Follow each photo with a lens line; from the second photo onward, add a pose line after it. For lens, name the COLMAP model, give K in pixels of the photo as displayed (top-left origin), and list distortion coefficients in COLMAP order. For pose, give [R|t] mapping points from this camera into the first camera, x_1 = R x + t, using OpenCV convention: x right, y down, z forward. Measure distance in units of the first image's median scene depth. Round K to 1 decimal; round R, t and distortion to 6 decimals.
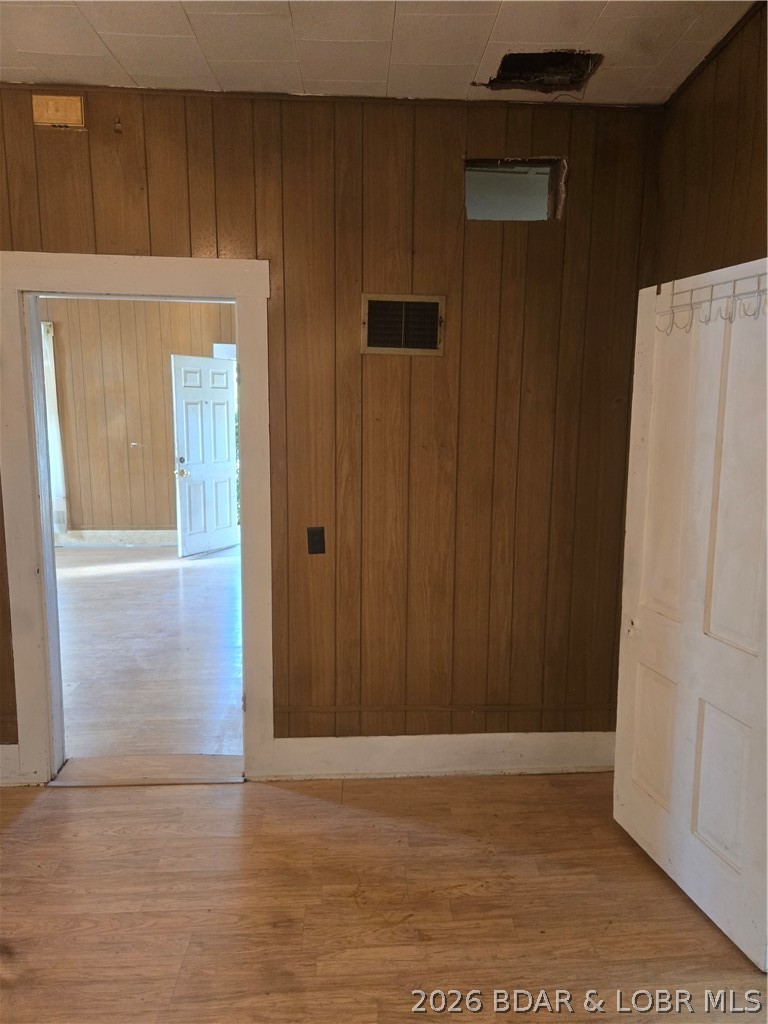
lens RADIAL K [[685.9, 0, 389.3], [0, 685.9, 513.4], [0, 0, 1]] dist [0.037679, -0.033046]
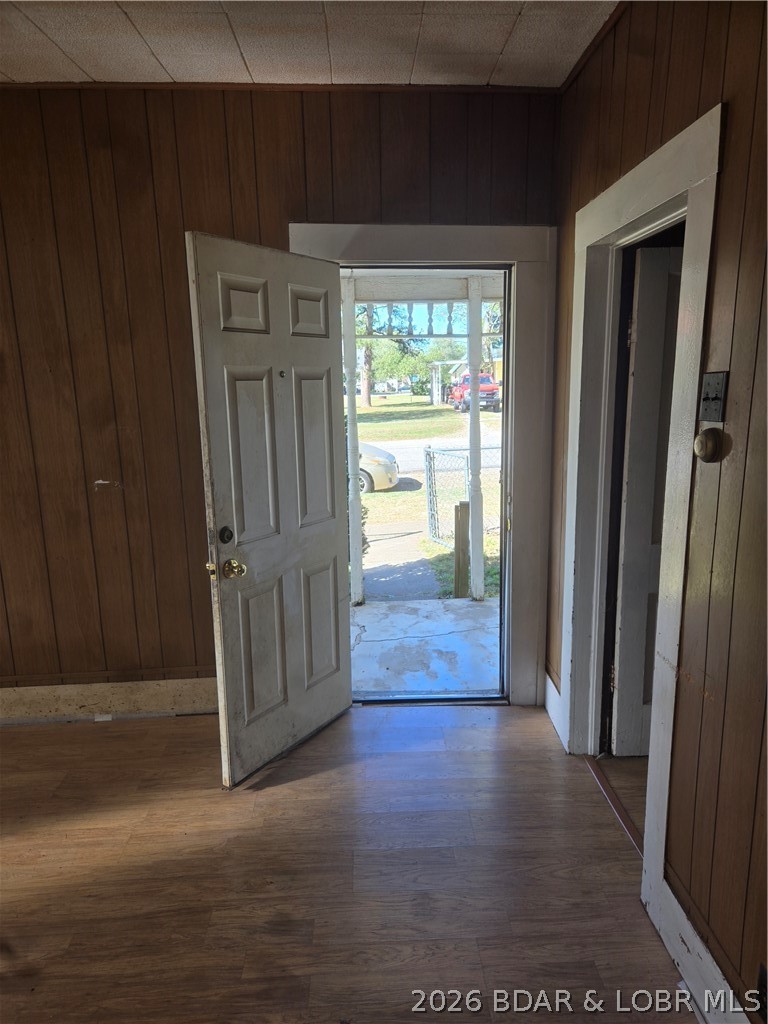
lens RADIAL K [[685.9, 0, 382.1], [0, 685.9, 512.1], [0, 0, 1]] dist [0.037679, -0.033046]
pose [[0.999253, -0.028521, -0.026071, -0.202893], [0.029269, 0.999157, 0.028800, -0.094587], [0.025228, -0.029541, 0.999245, 0.622077]]
